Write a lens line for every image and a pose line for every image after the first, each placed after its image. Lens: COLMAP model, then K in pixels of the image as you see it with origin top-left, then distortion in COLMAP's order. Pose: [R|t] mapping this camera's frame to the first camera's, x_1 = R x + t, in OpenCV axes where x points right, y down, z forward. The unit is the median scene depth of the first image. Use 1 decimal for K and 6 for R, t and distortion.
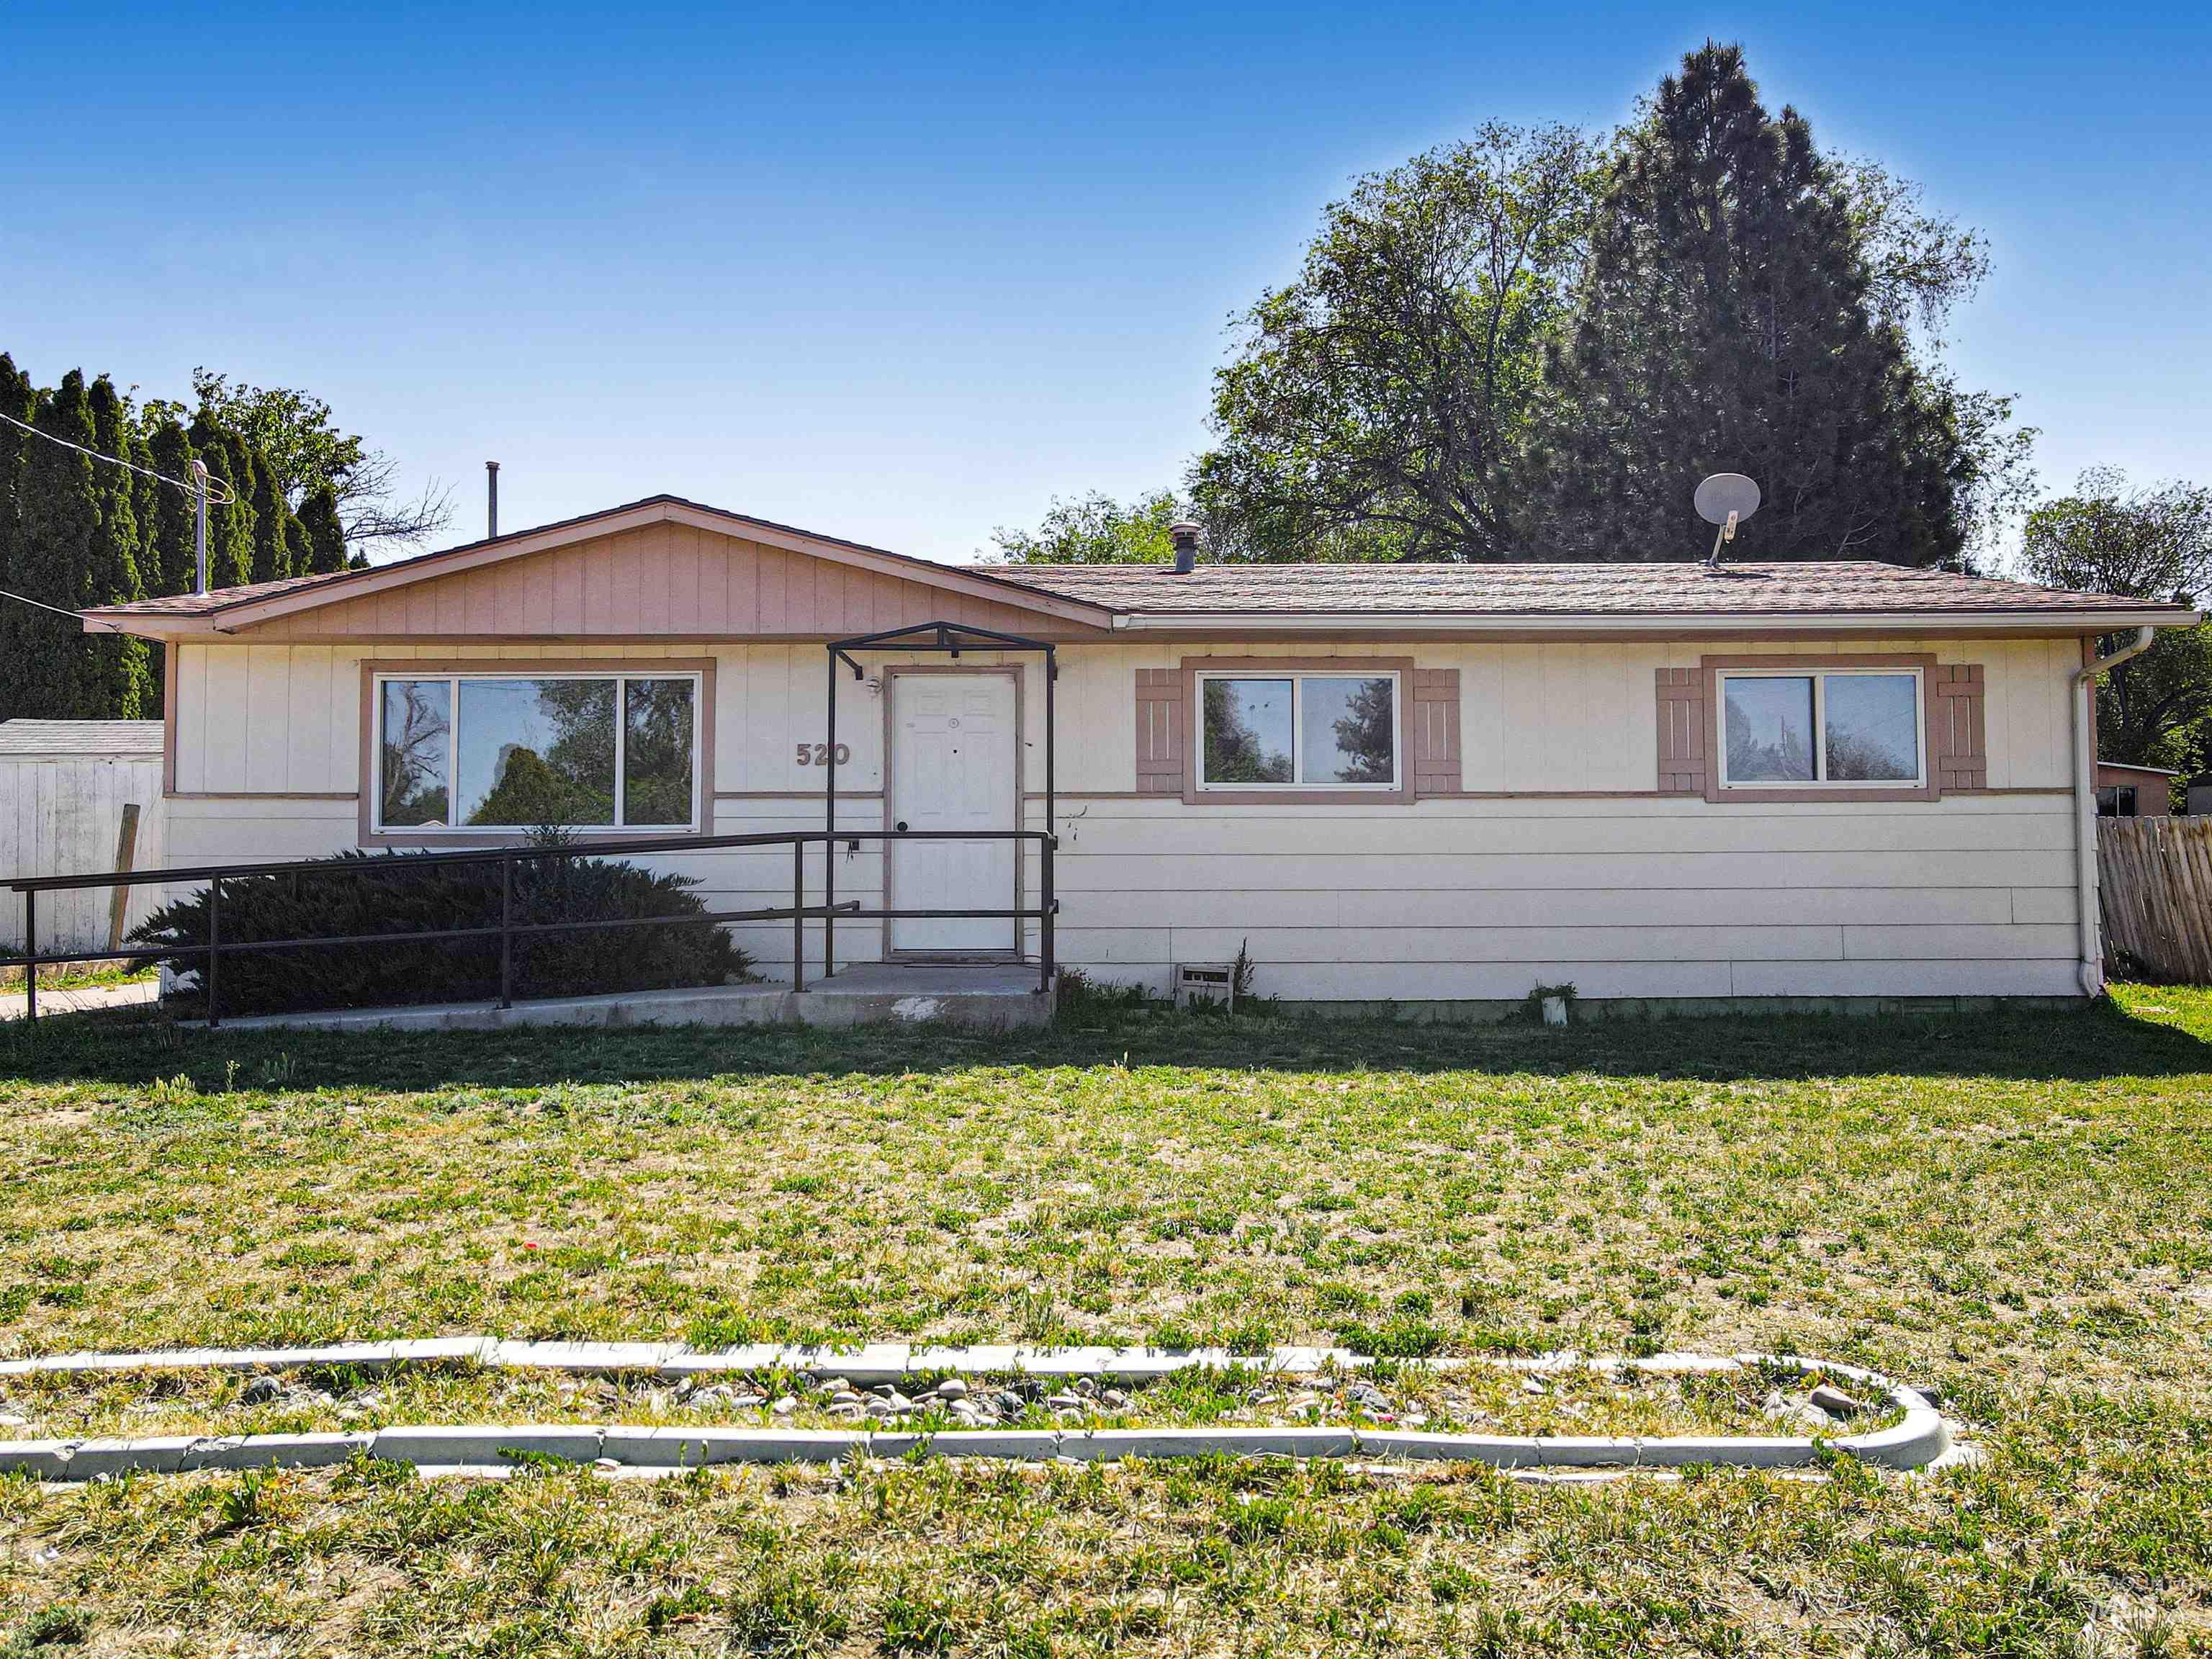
lens RADIAL K [[1646.4, 0, 1107.1], [0, 1646.4, 831.1], [0, 0, 1]] dist [-0.002143, -0.000396]
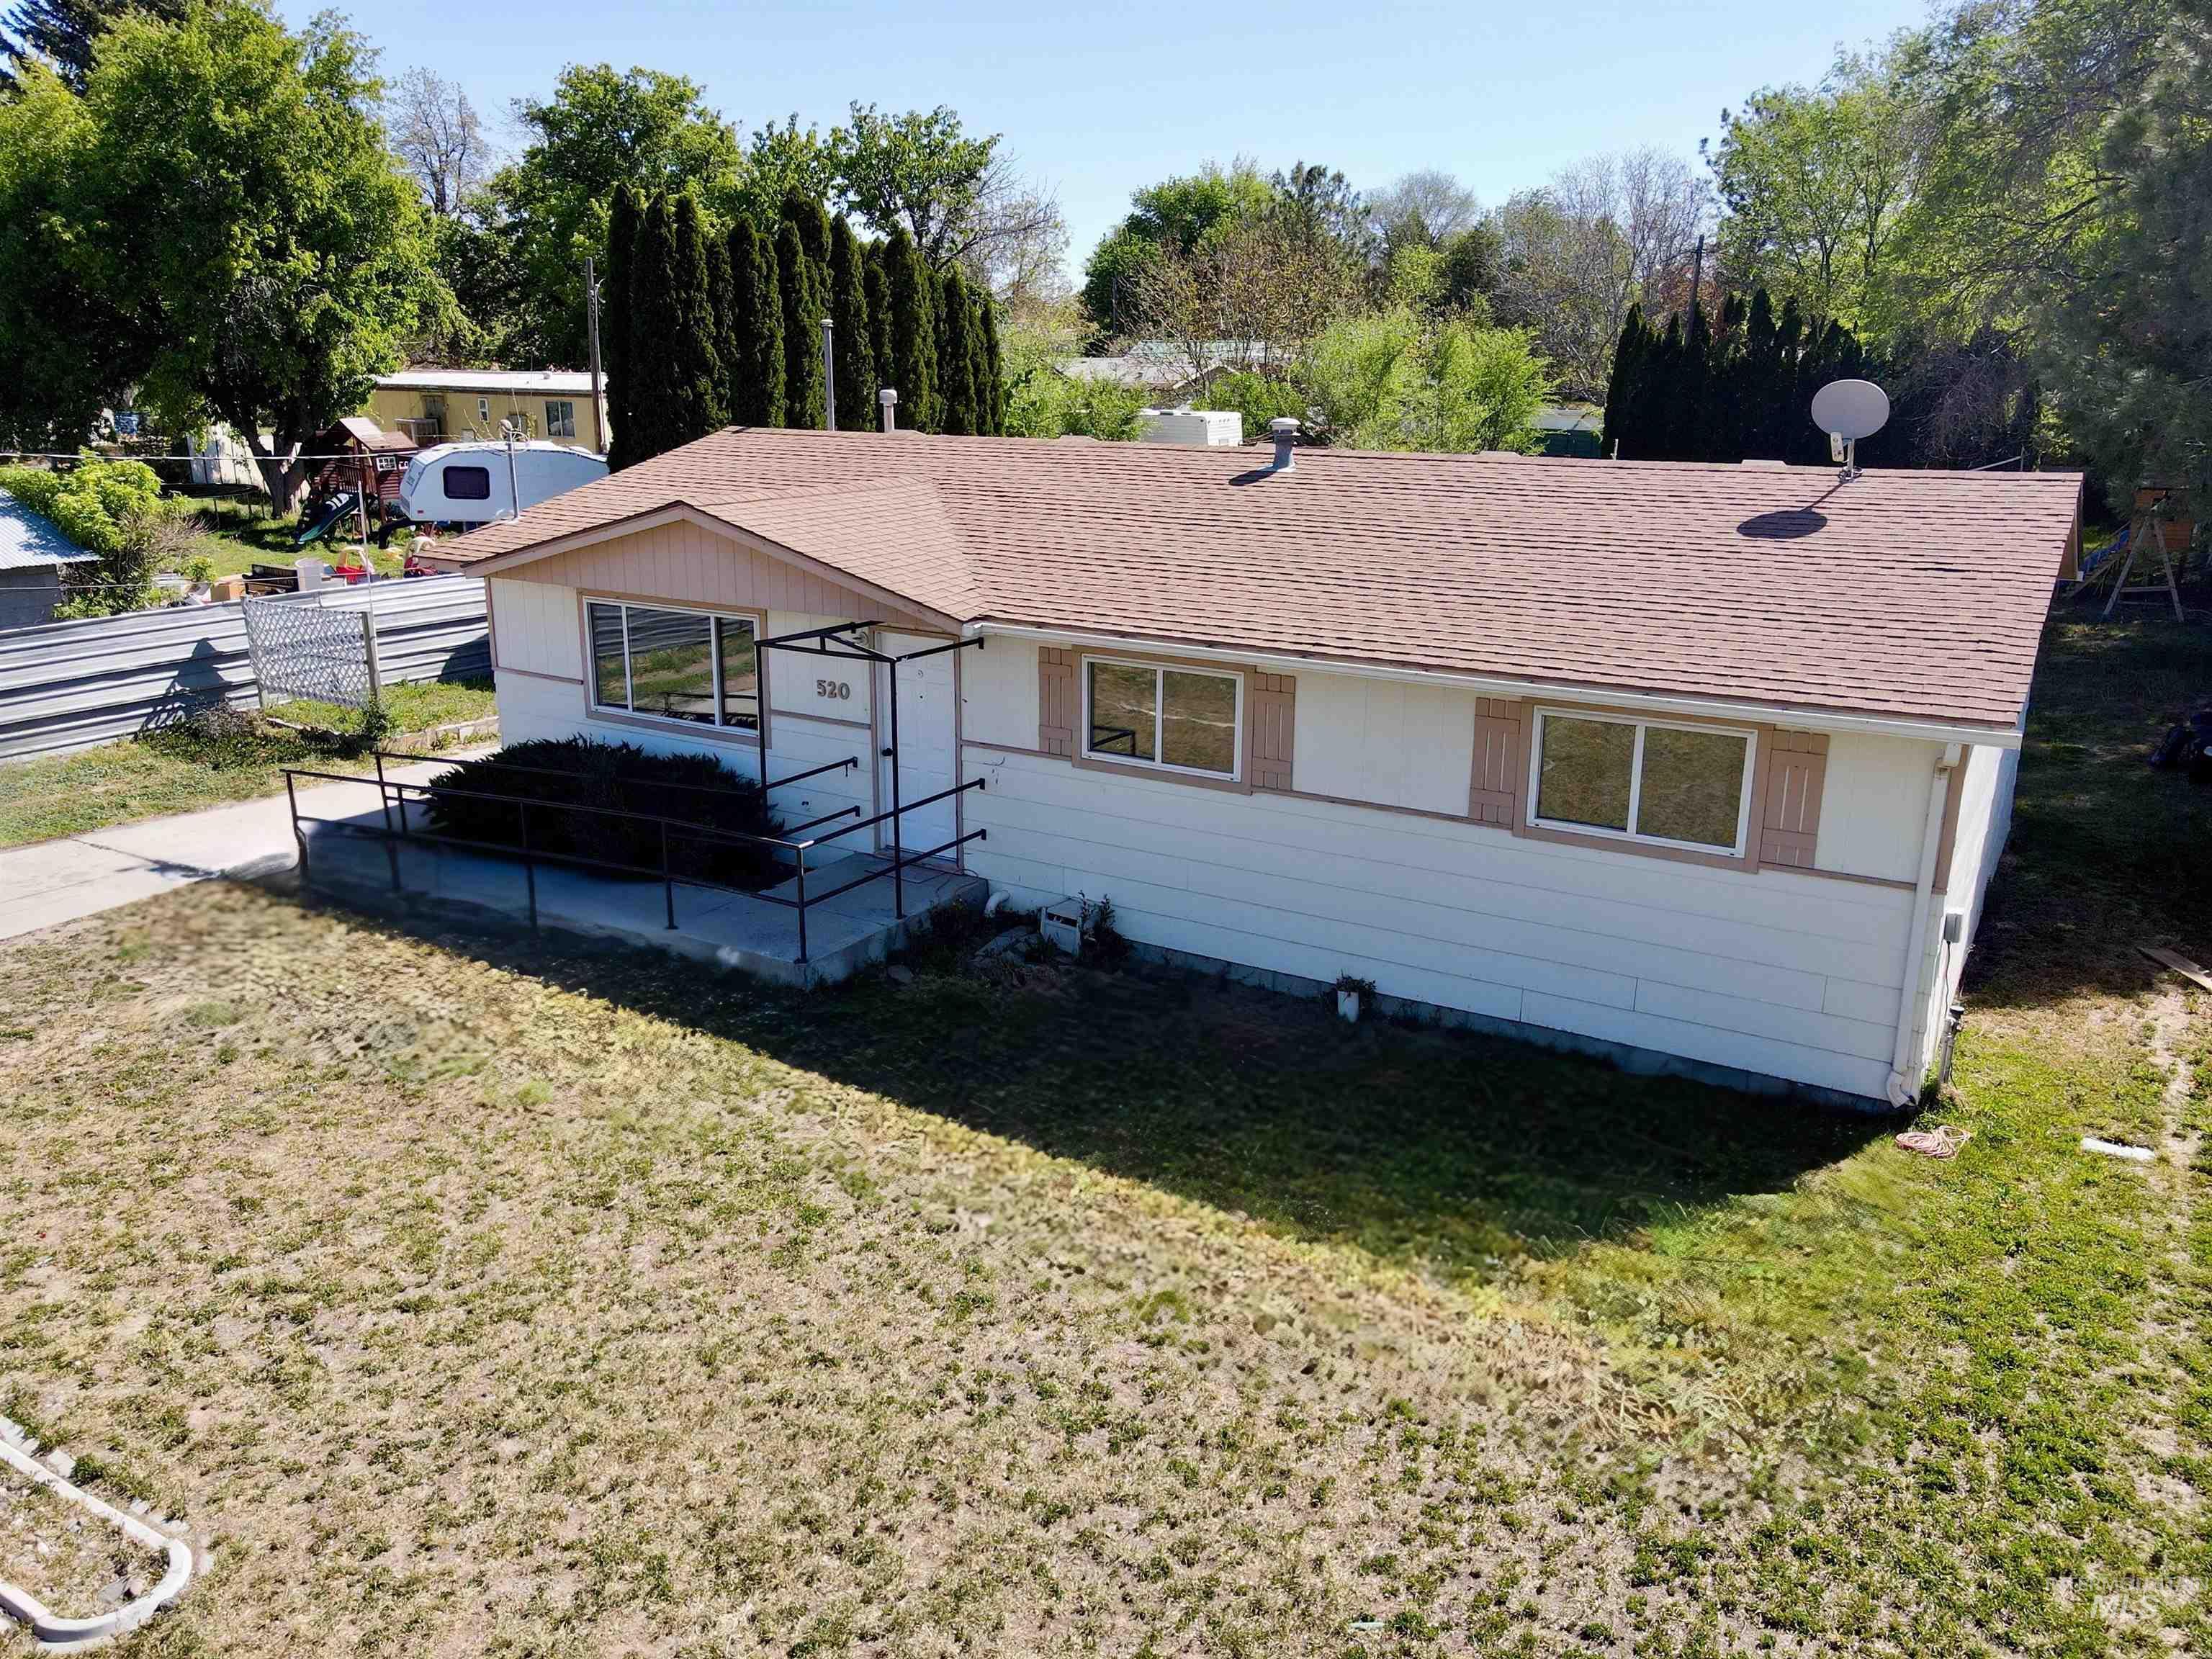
lens RADIAL K [[1646.4, 0, 1105.7], [0, 1646.4, 824.2], [0, 0, 1]] dist [-0.002143, -0.000396]
pose [[0.846628, 0.149432, -0.510775, 0.659957], [0.003336, 0.958260, 0.285878, -0.306918], [0.532175, -0.243736, 0.810791, 0.071362]]
